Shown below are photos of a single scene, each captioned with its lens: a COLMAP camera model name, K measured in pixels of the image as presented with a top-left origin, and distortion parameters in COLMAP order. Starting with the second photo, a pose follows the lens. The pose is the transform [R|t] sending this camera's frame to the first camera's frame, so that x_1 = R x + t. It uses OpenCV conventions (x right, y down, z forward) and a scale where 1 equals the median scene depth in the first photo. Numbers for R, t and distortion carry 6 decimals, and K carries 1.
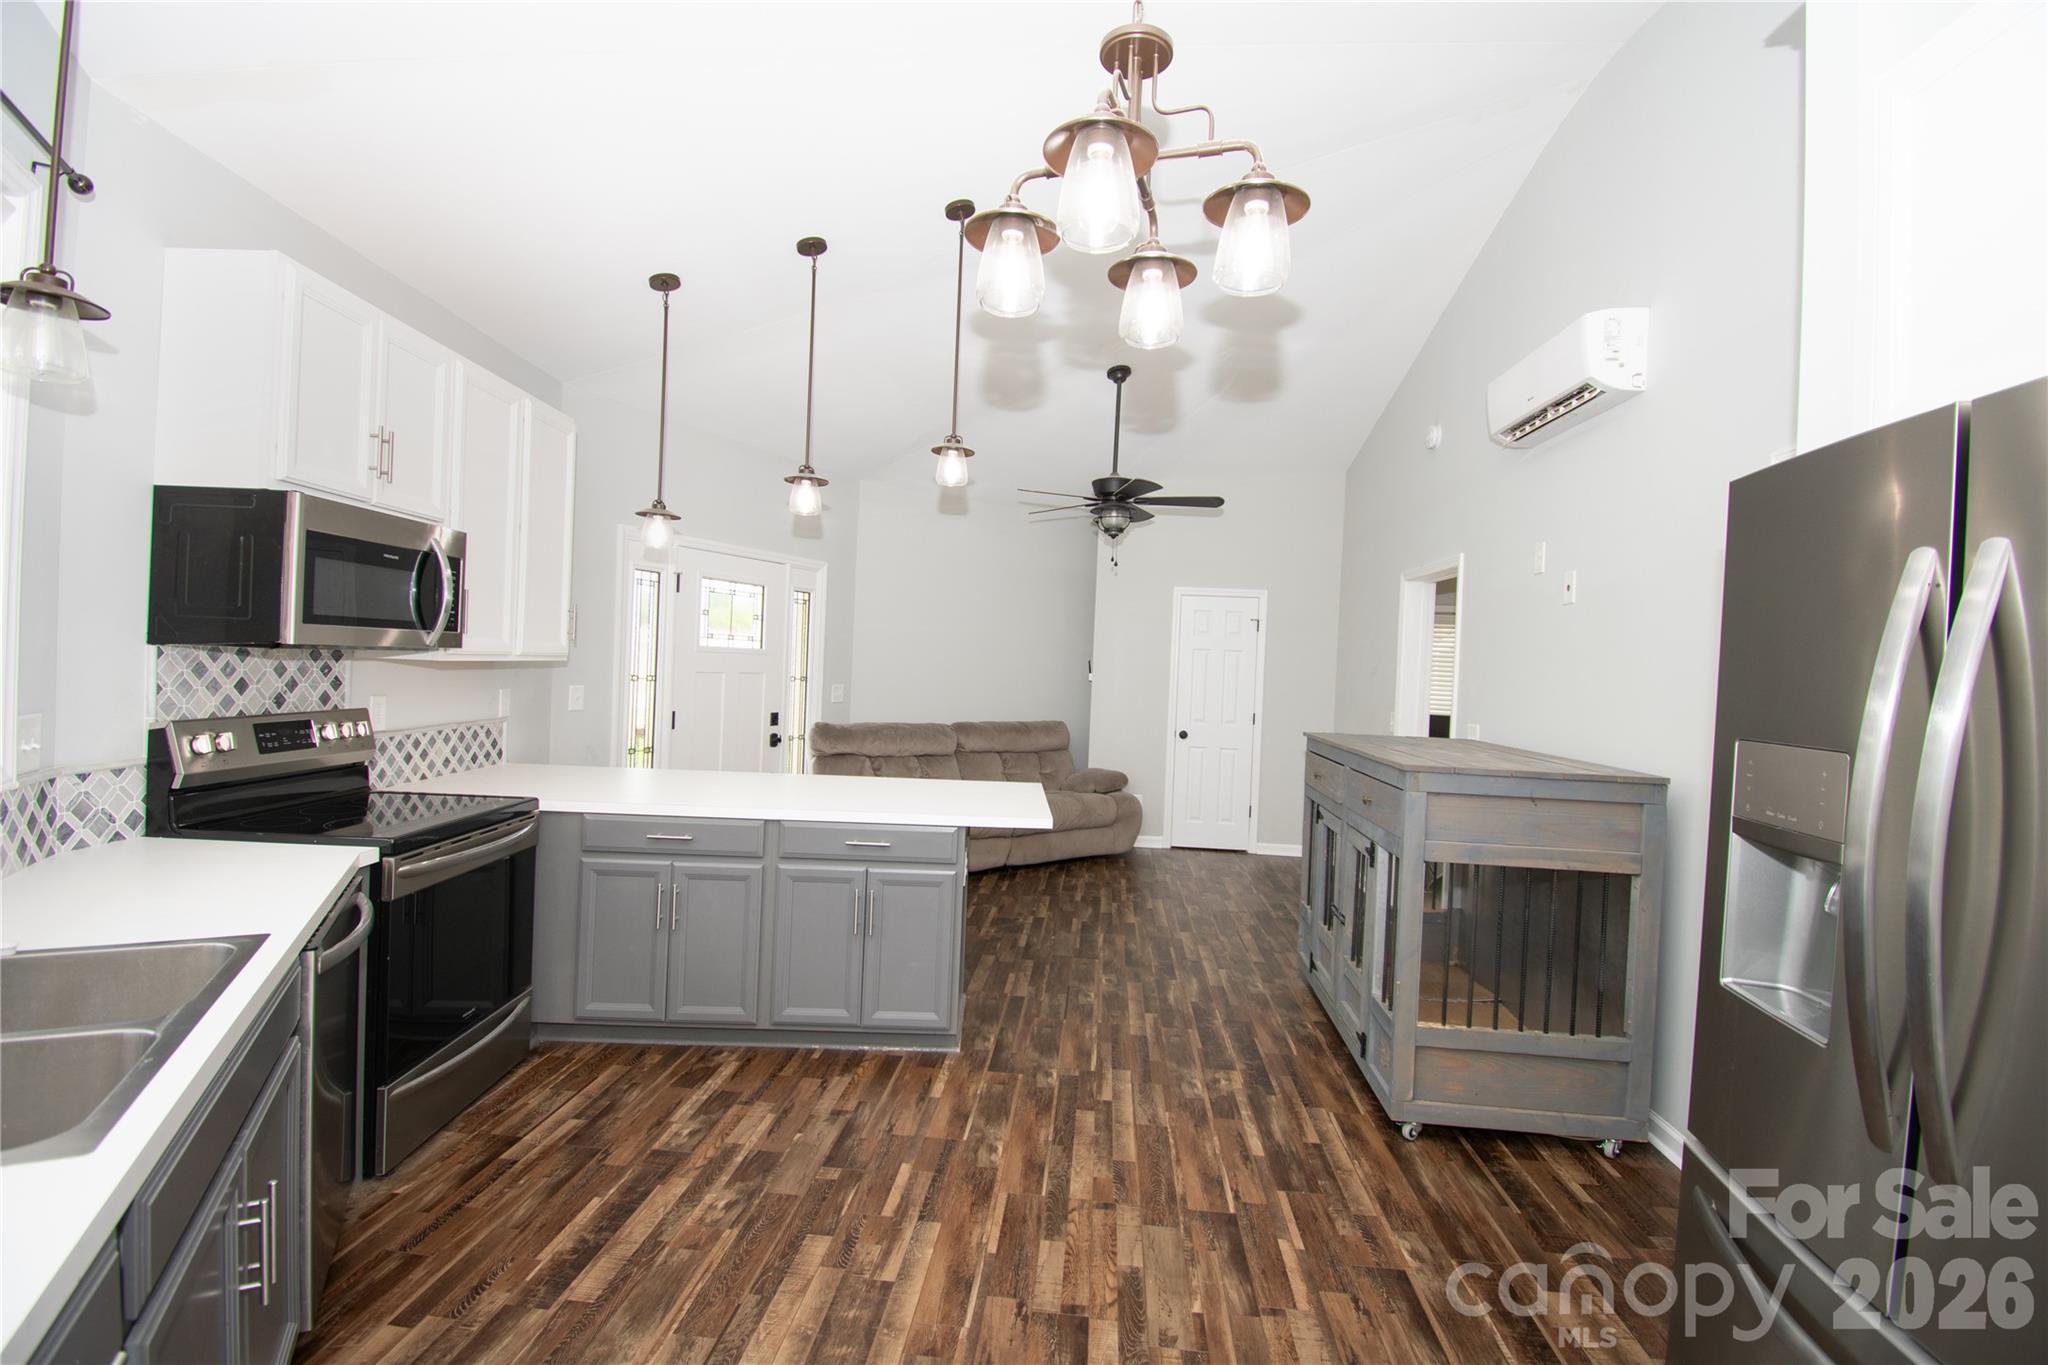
lens RADIAL K [[896.5, 0, 1033.6], [0, 896.5, 677.4], [0, 0, 1]] dist [0.020065, -0.026499]
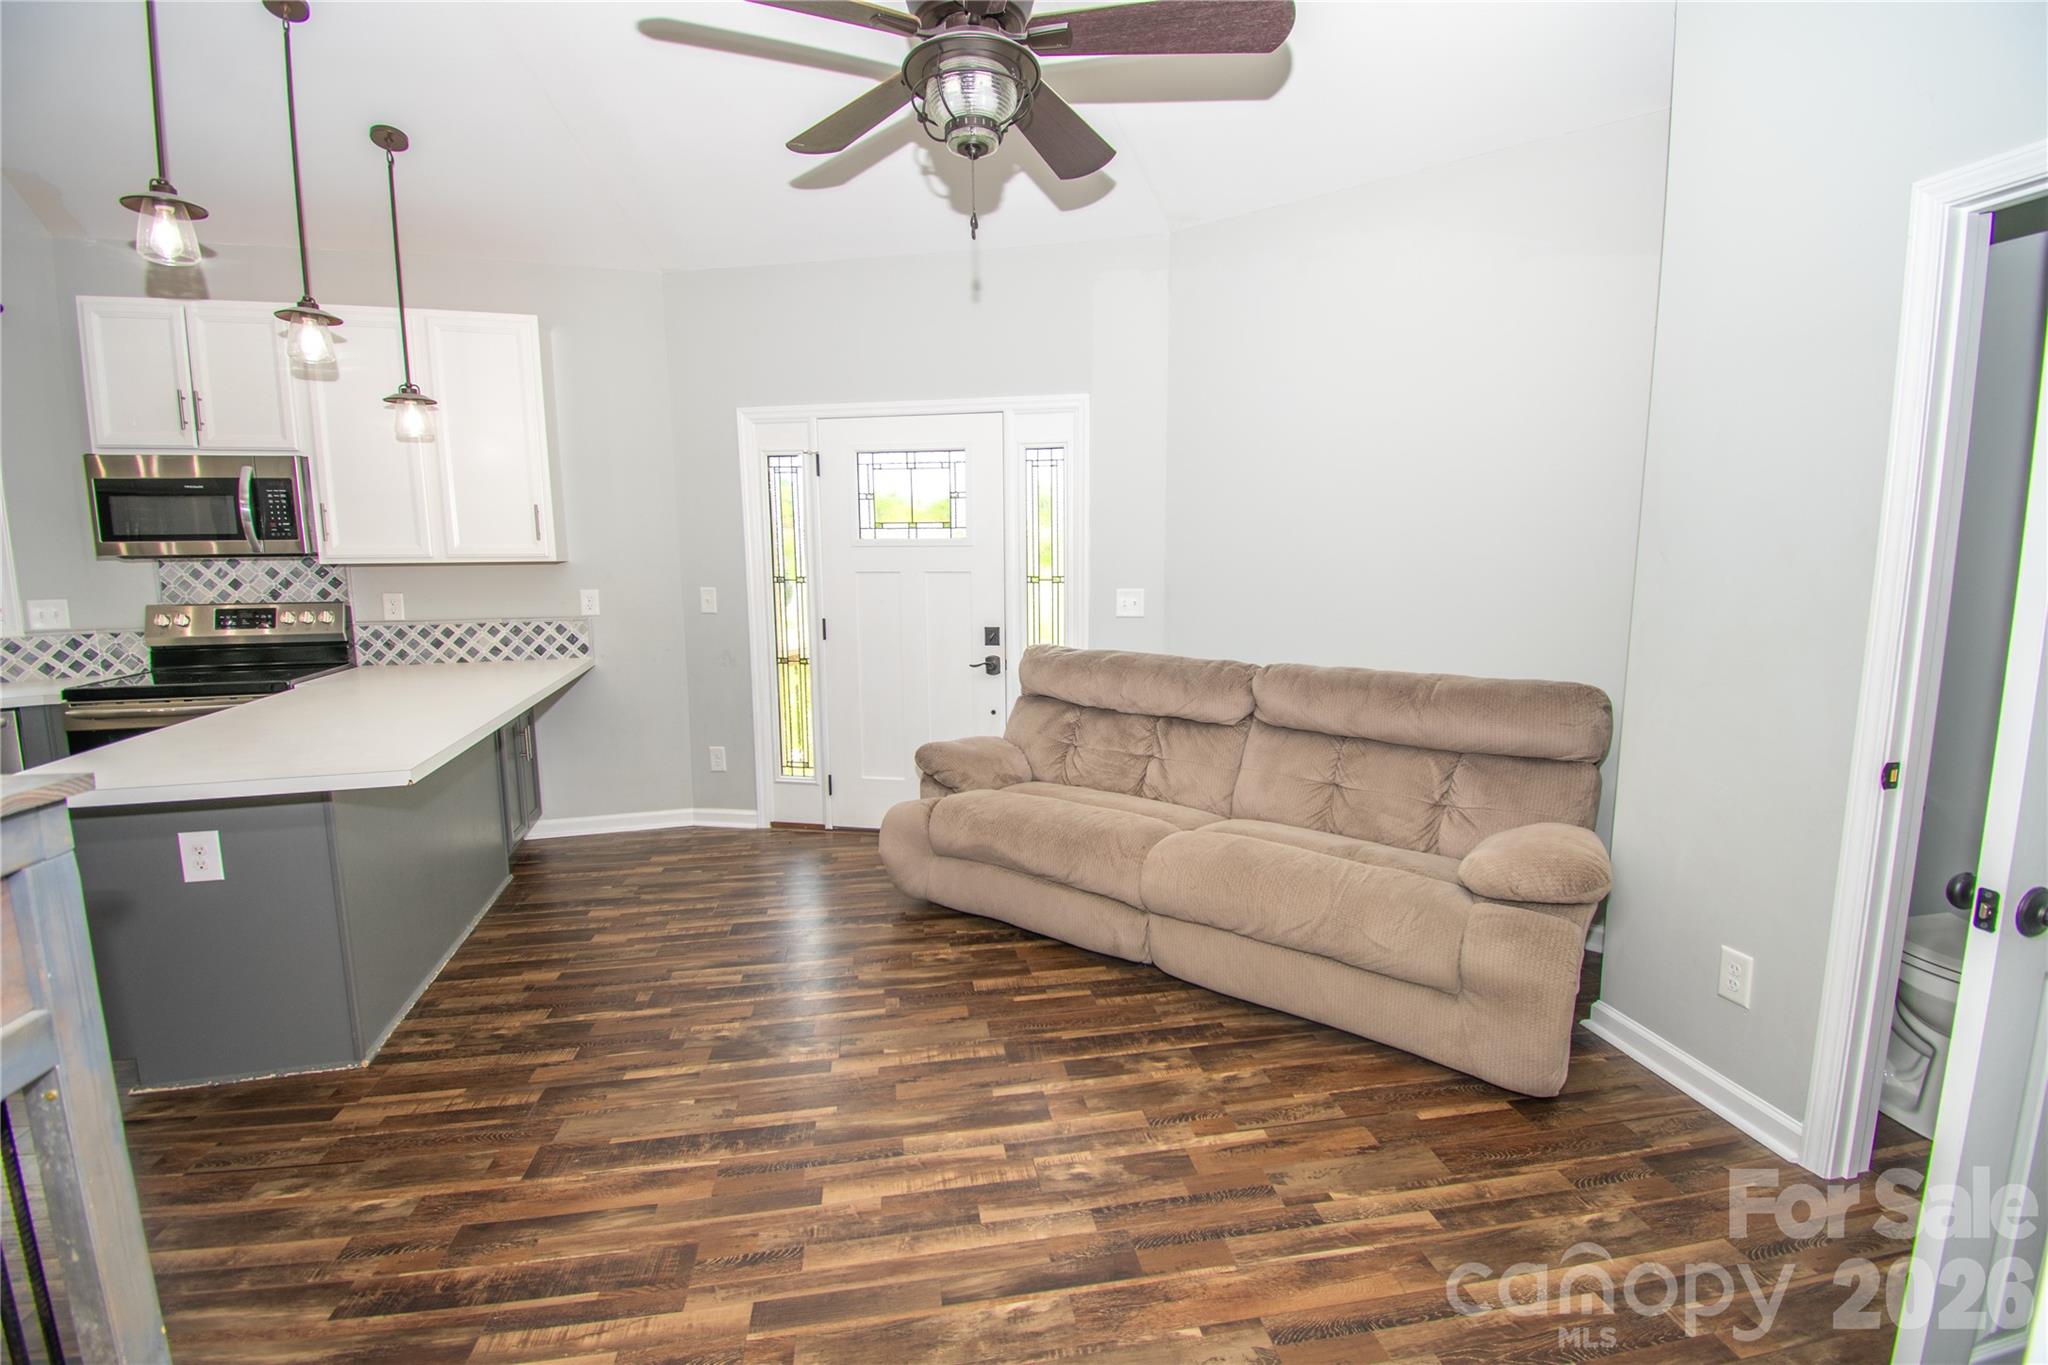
lens RADIAL K [[896.5, 0, 1033.6], [0, 896.5, 677.4], [0, 0, 1]] dist [0.020065, -0.026499]
pose [[0.253572, 0.090900, -0.963036, 0.730137], [0.001999, 0.995523, 0.094493, 0.019997], [0.967314, -0.025886, 0.252255, 1.497053]]
